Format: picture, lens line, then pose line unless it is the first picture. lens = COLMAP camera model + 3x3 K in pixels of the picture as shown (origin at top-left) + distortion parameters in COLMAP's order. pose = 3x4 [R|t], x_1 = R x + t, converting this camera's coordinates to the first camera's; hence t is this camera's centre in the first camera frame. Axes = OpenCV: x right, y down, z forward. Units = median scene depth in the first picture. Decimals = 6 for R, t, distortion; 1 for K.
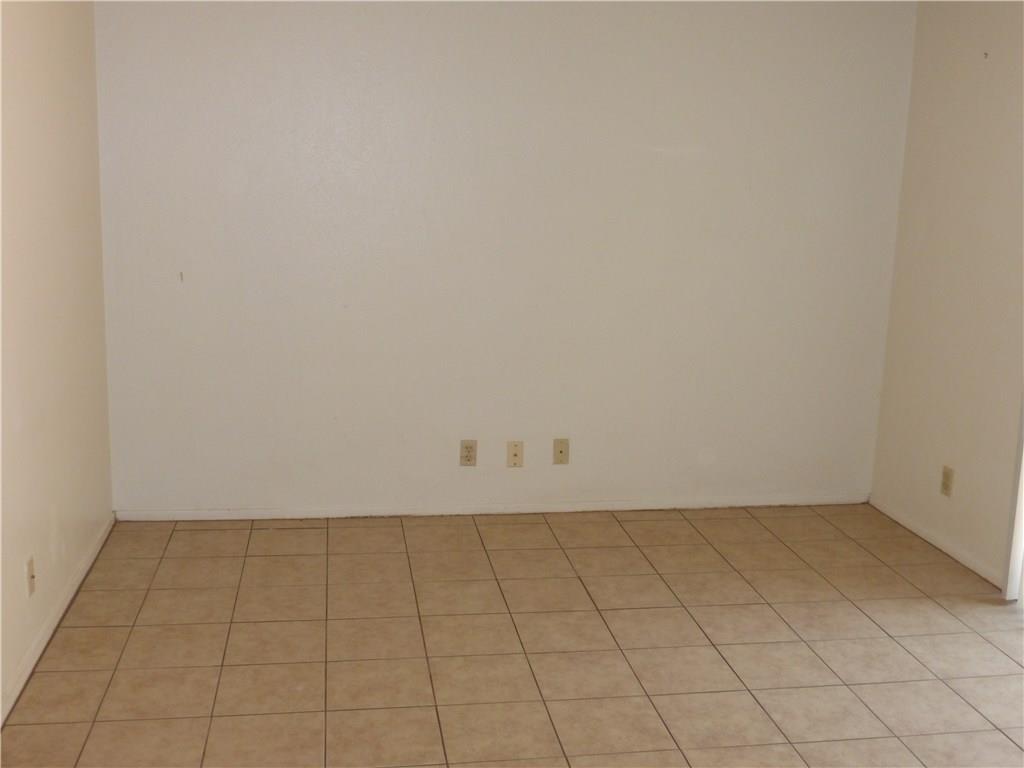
lens RADIAL K [[1072.1, 0, 512.8], [0, 1072.1, 383.6], [0, 0, 1]] dist [-0.013651, 0.000000]
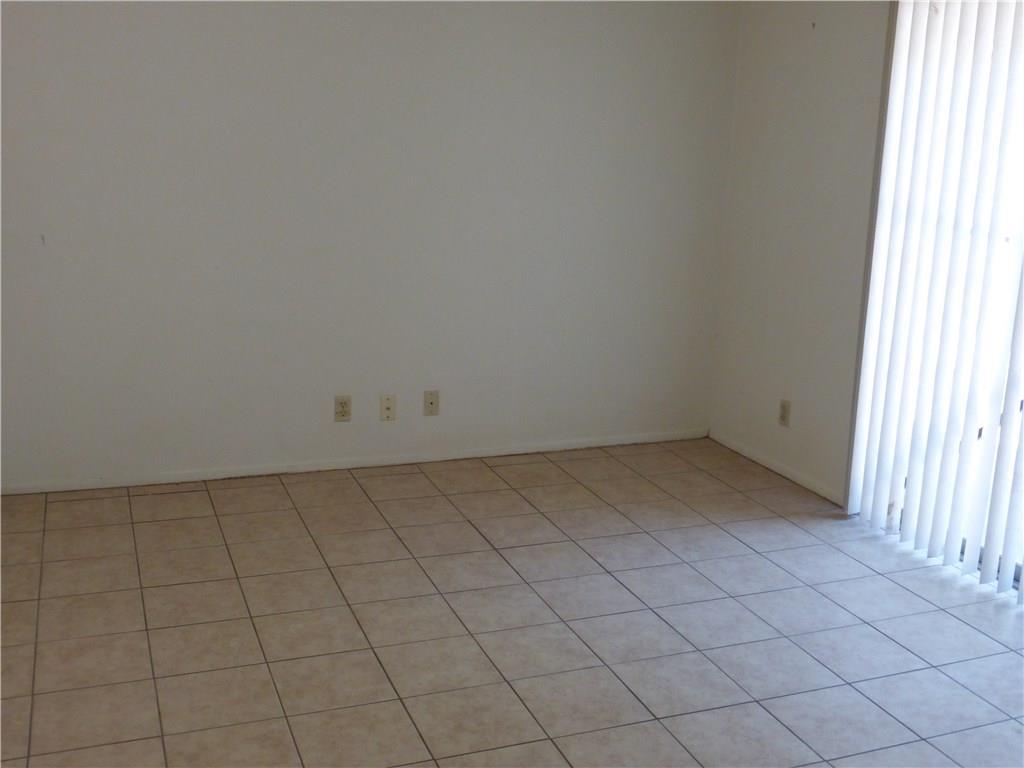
lens RADIAL K [[1072.1, 0, 510.5], [0, 1072.1, 384.2], [0, 0, 1]] dist [-0.013651, 0.000000]
pose [[0.978833, -0.043396, 0.200008, -0.113271], [0.034457, 0.998255, 0.047961, -0.002349], [-0.201741, -0.040054, 0.978620, -0.035989]]
